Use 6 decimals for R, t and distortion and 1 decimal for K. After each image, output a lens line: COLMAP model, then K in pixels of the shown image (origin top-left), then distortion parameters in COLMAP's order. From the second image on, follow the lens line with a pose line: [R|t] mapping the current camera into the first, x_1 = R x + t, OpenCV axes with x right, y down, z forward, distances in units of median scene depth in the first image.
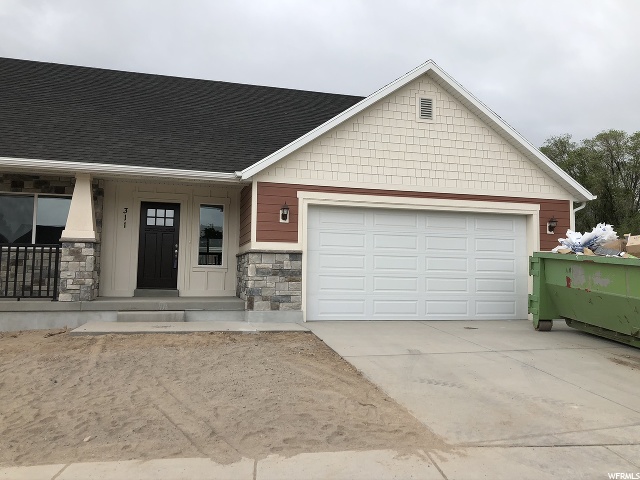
lens RADIAL K [[524.5, 0, 323.5], [0, 524.5, 231.5], [0, 0, 1]] dist [0.036547, -0.048623]
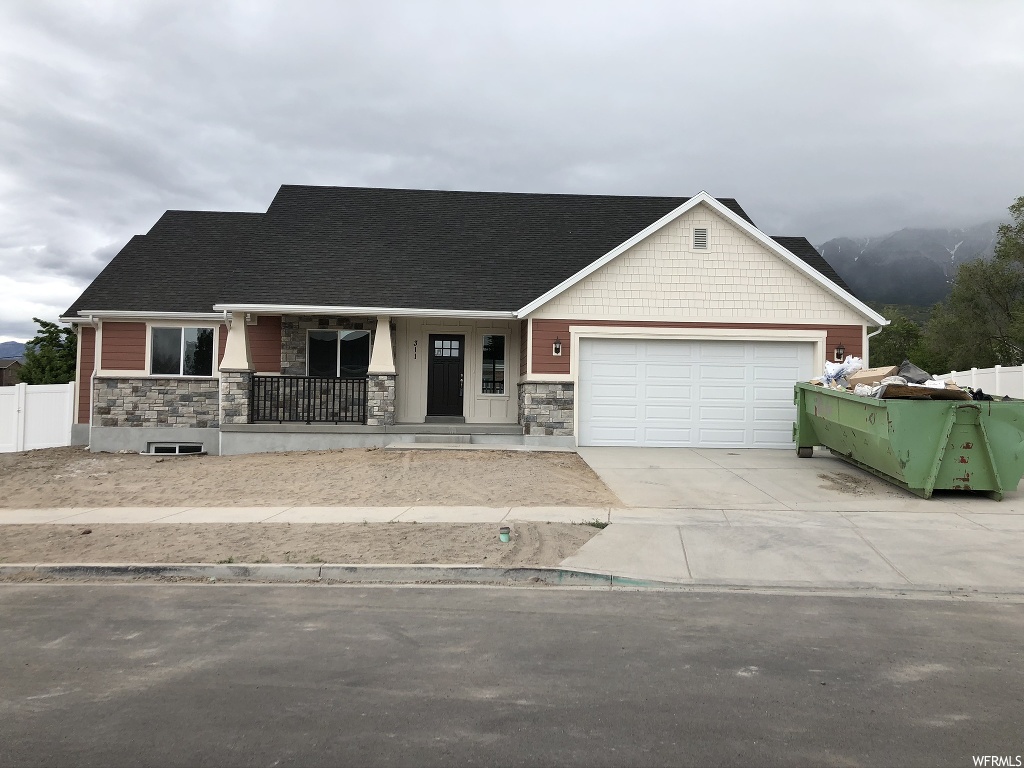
lens RADIAL K [[839.2, 0, 519.1], [0, 839.2, 375.7], [0, 0, 1]] dist [0.036547, -0.048623]
pose [[0.980910, -0.004093, -0.194418, 0.183381], [0.014278, 0.998596, 0.051013, -0.064718], [0.193936, -0.052815, 0.979591, -0.716216]]
